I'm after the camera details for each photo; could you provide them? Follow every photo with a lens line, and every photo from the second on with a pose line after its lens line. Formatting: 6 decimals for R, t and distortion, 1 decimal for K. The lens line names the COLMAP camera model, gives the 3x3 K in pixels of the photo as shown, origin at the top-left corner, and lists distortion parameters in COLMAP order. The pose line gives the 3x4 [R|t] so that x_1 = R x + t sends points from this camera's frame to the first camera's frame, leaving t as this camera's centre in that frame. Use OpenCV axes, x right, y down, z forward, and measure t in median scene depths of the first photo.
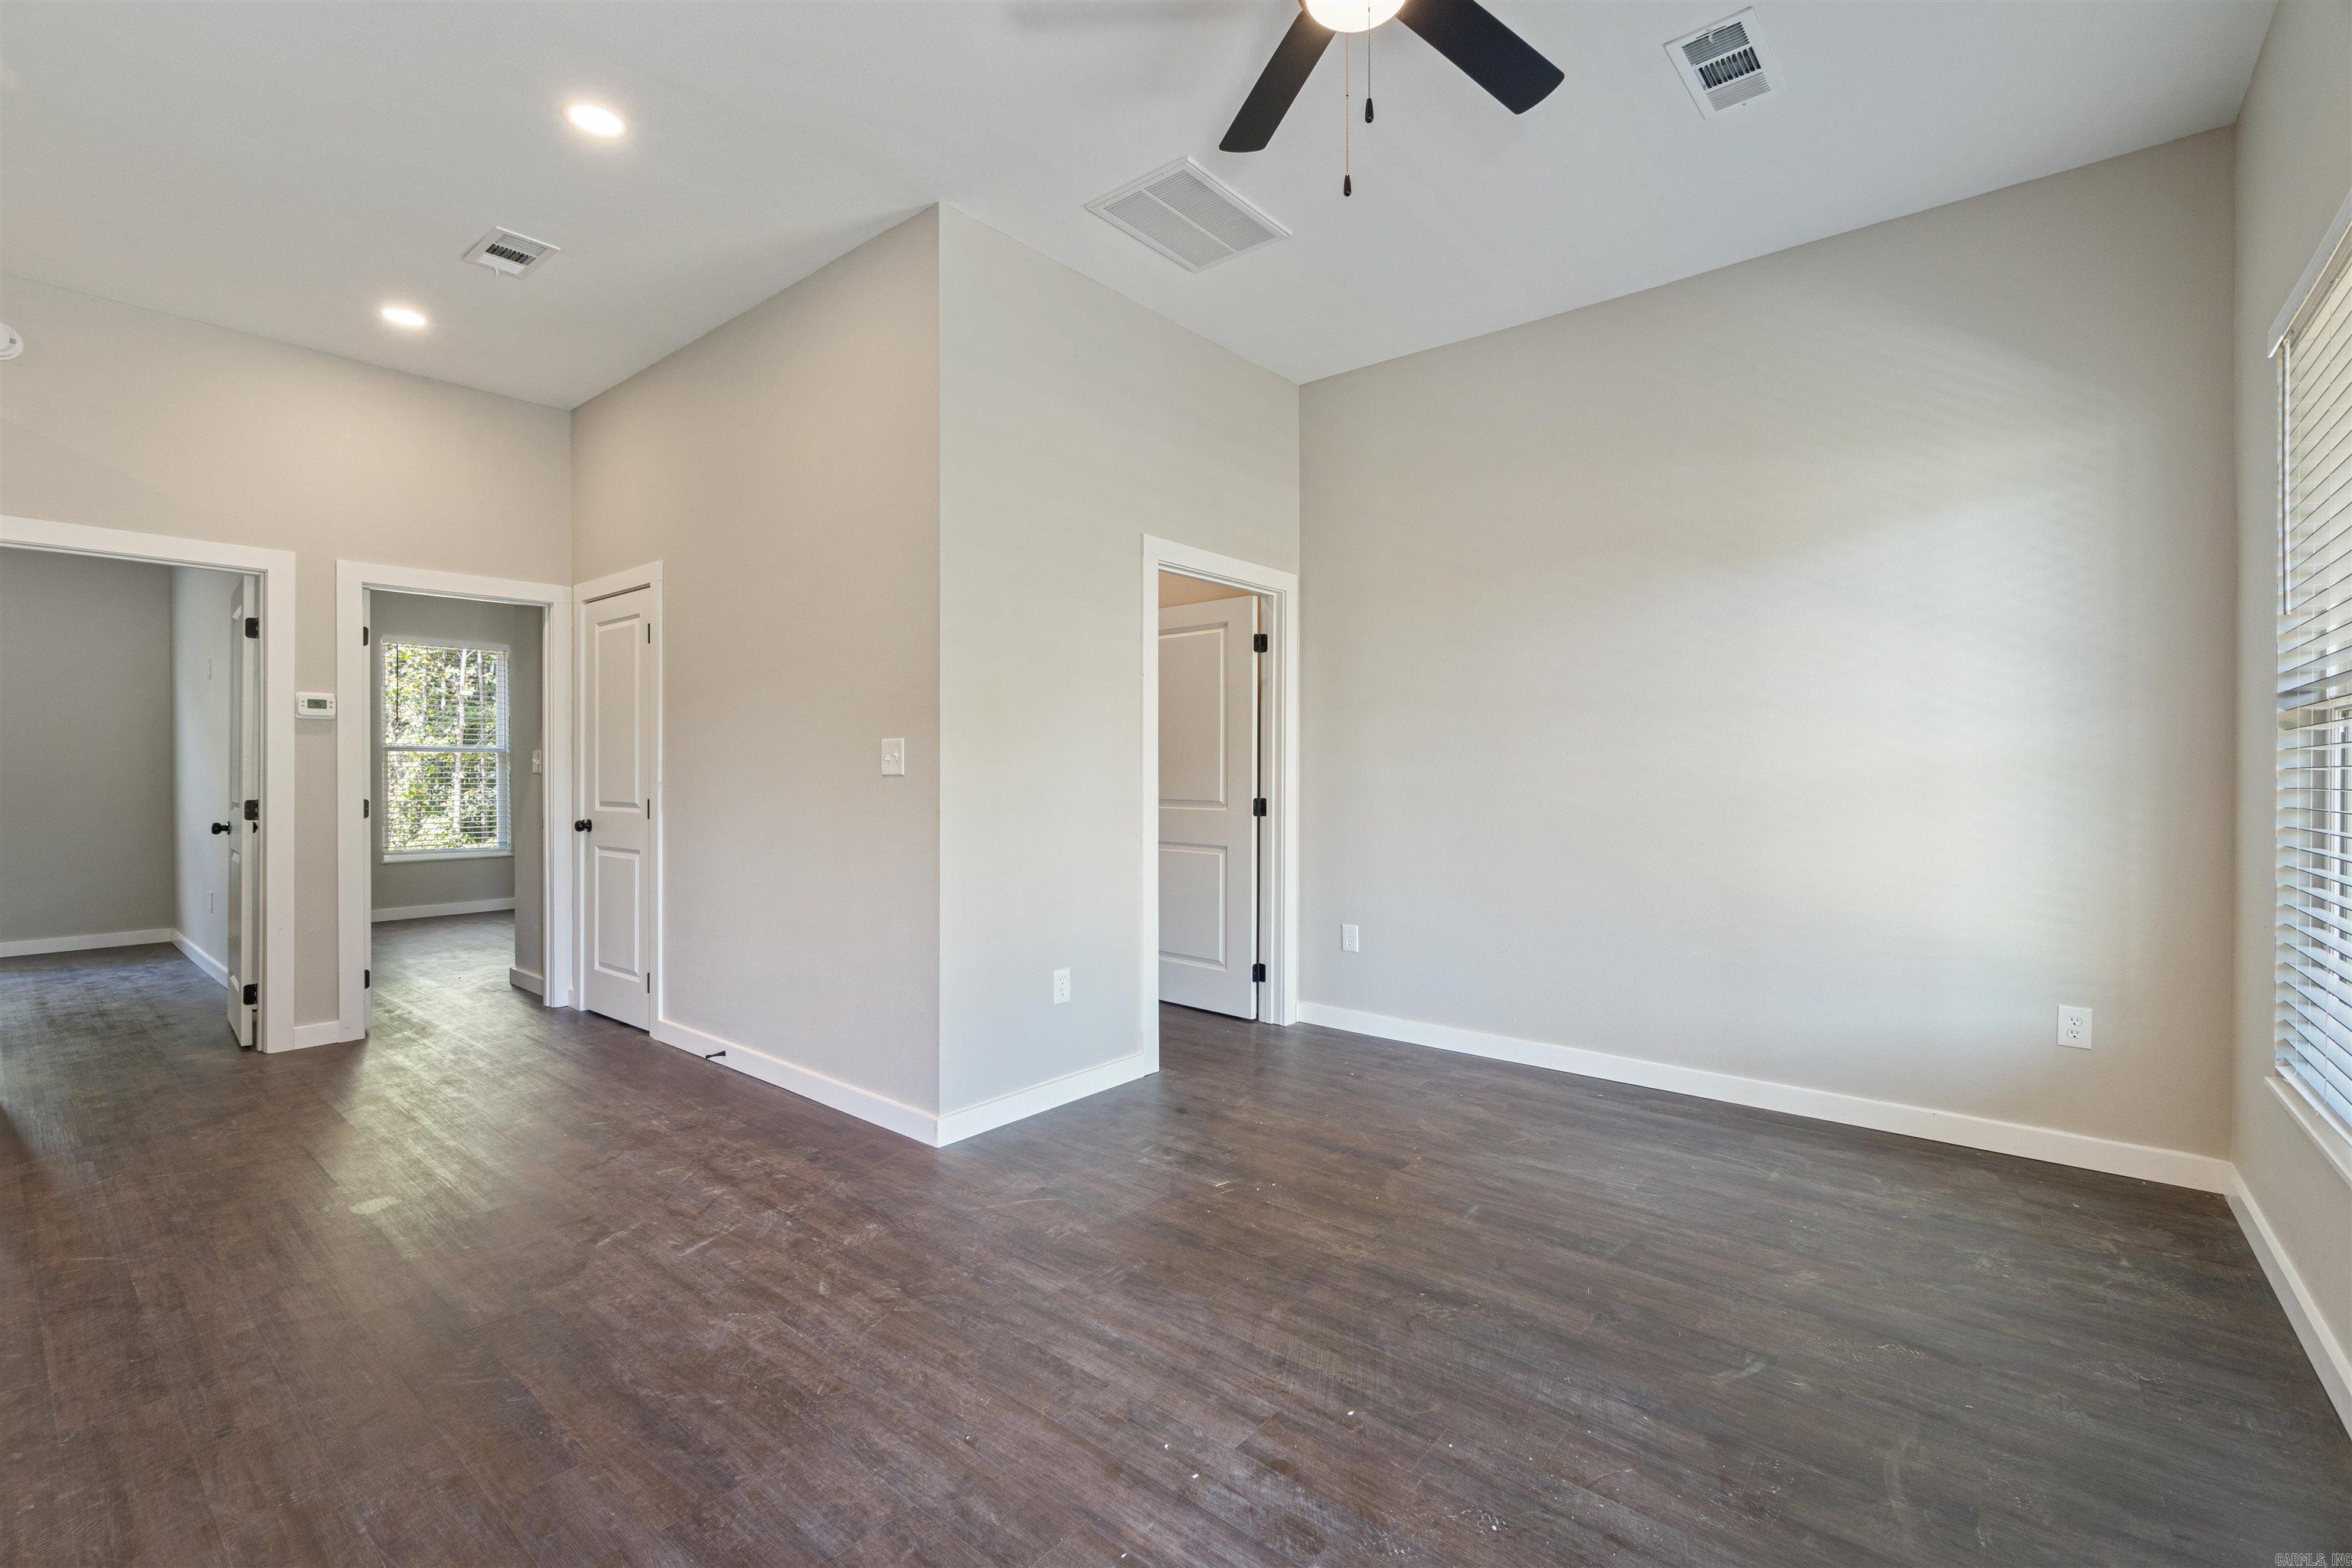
lens RADIAL K [[1025.5, 0, 1167.7], [0, 1025.5, 766.4], [0, 0, 1]] dist [-0.003691, -0.000122]
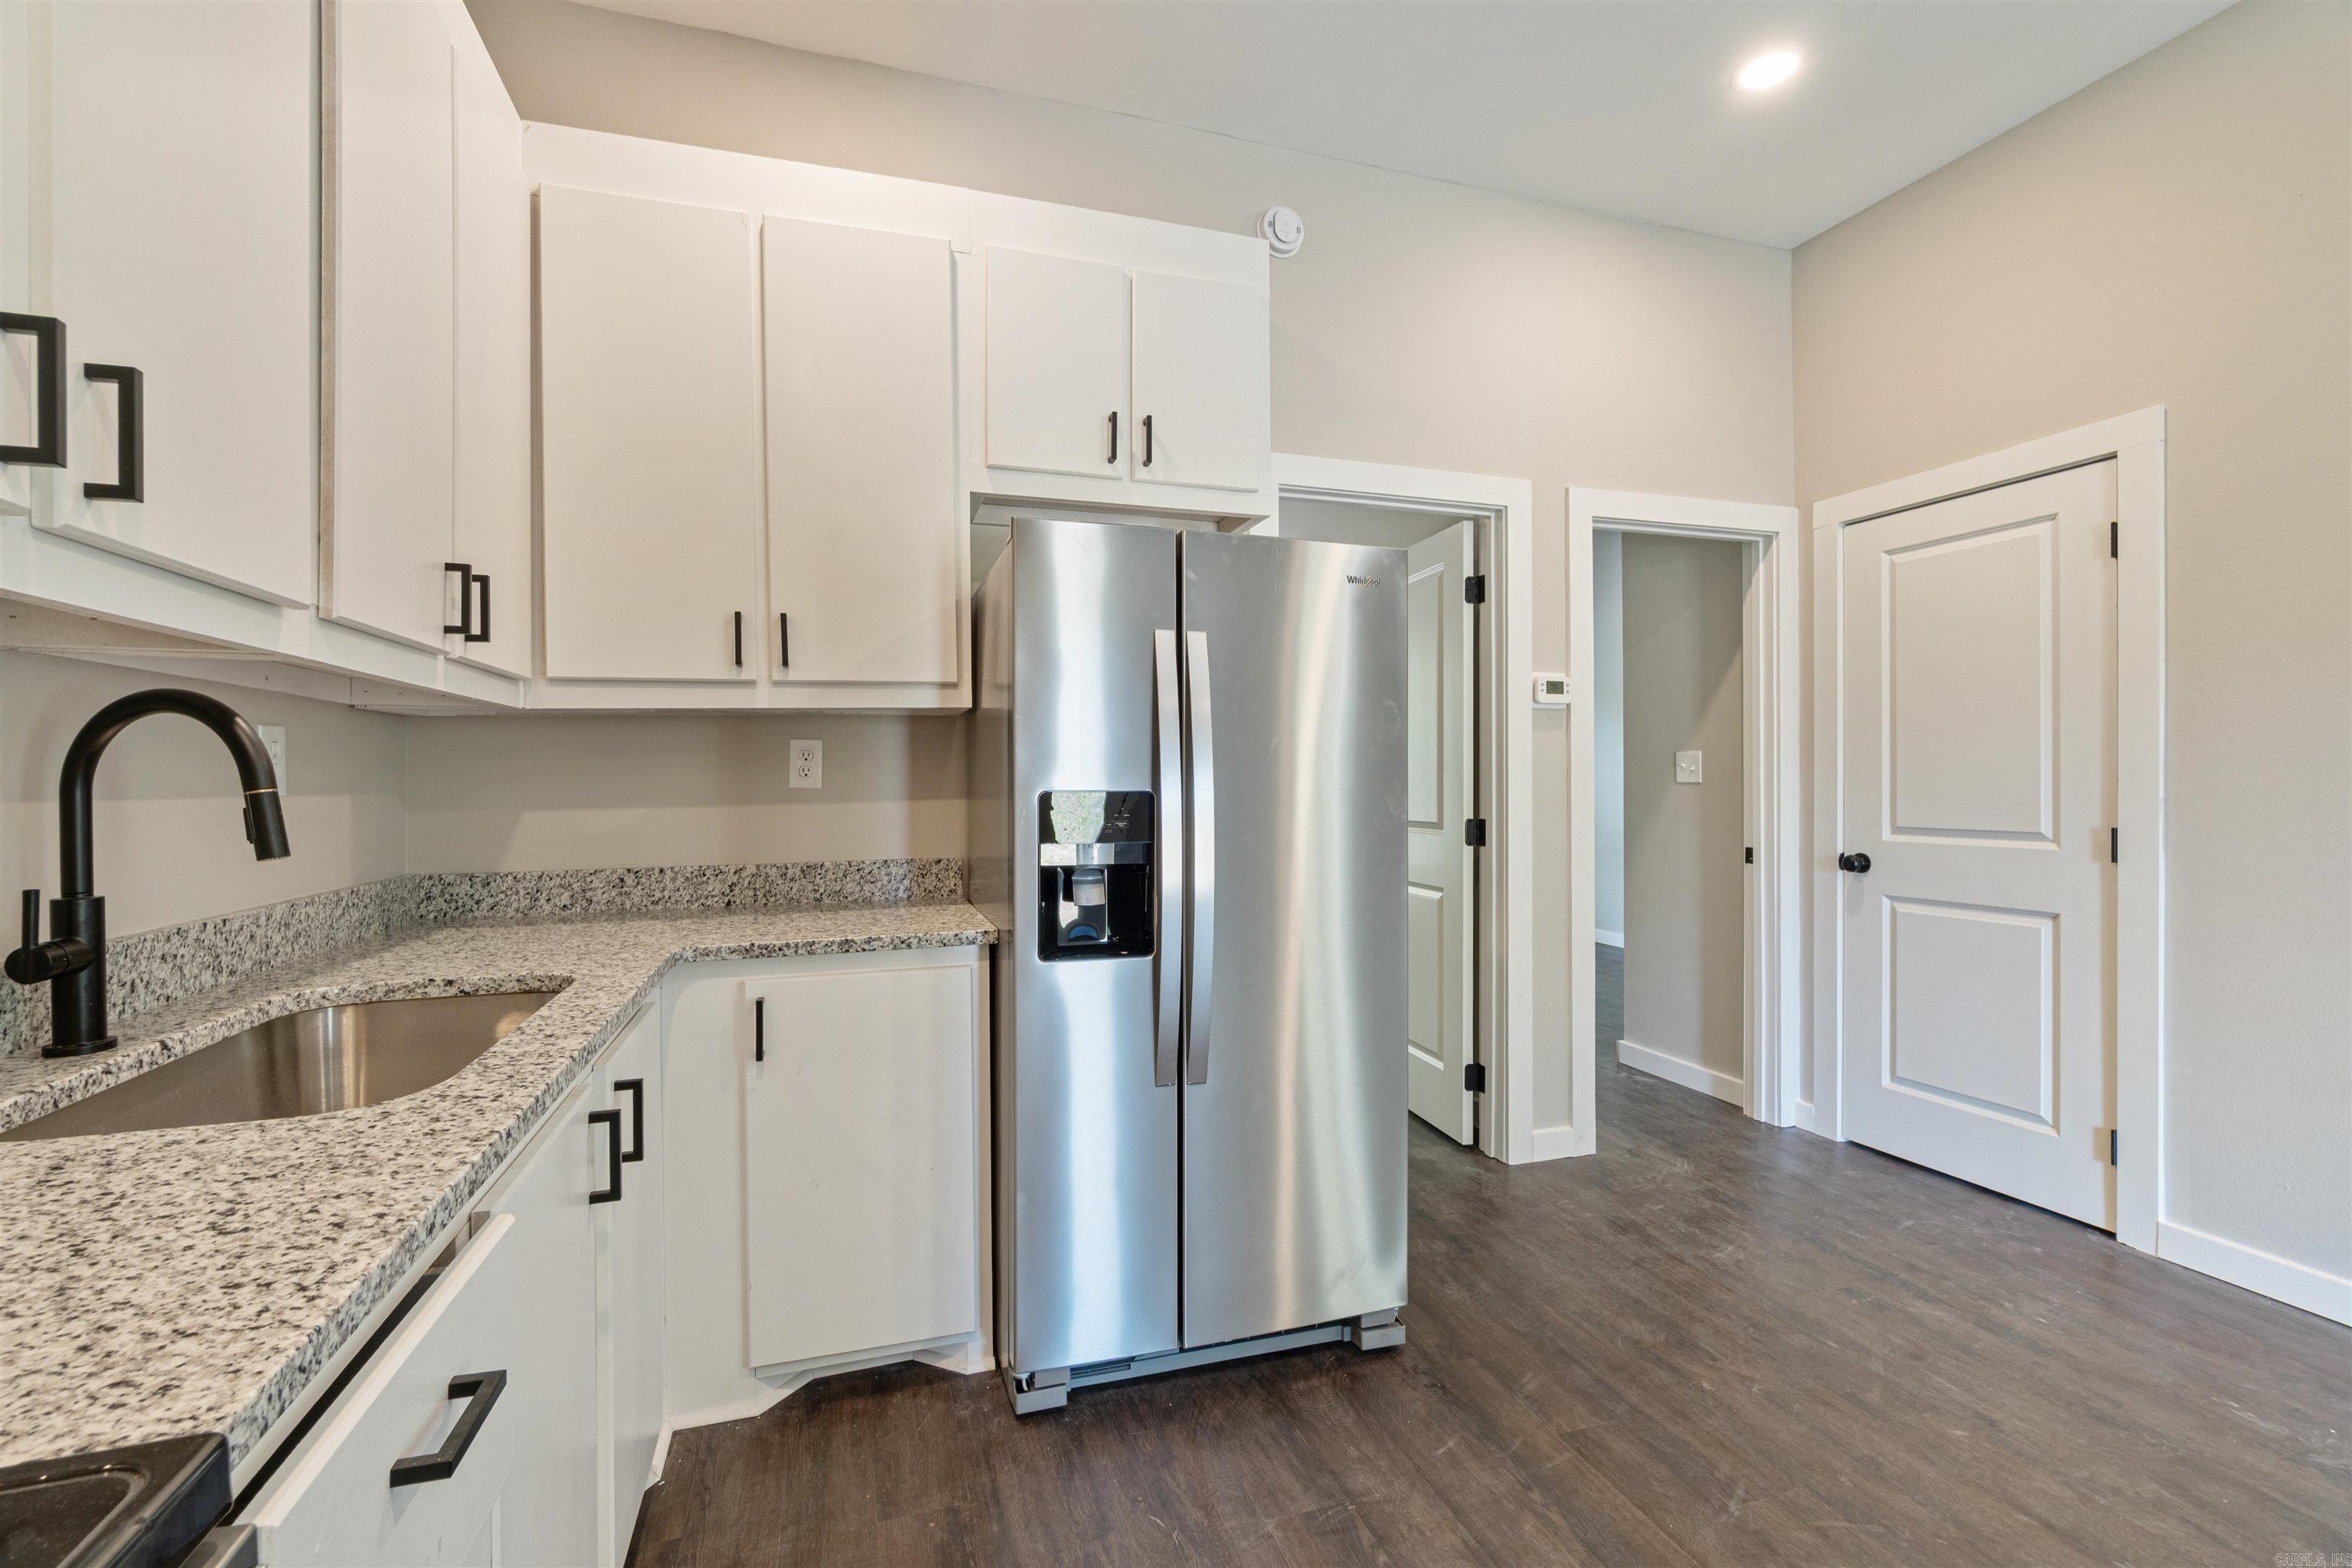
lens RADIAL K [[1025.5, 0, 1178.8], [0, 1025.5, 774.2], [0, 0, 1]] dist [-0.003691, -0.000122]
pose [[0.847575, -0.003009, -0.530667, -0.653584], [0.002556, 0.999995, -0.001586, 0.001034], [0.530669, -0.000012, 0.847579, 0.236839]]
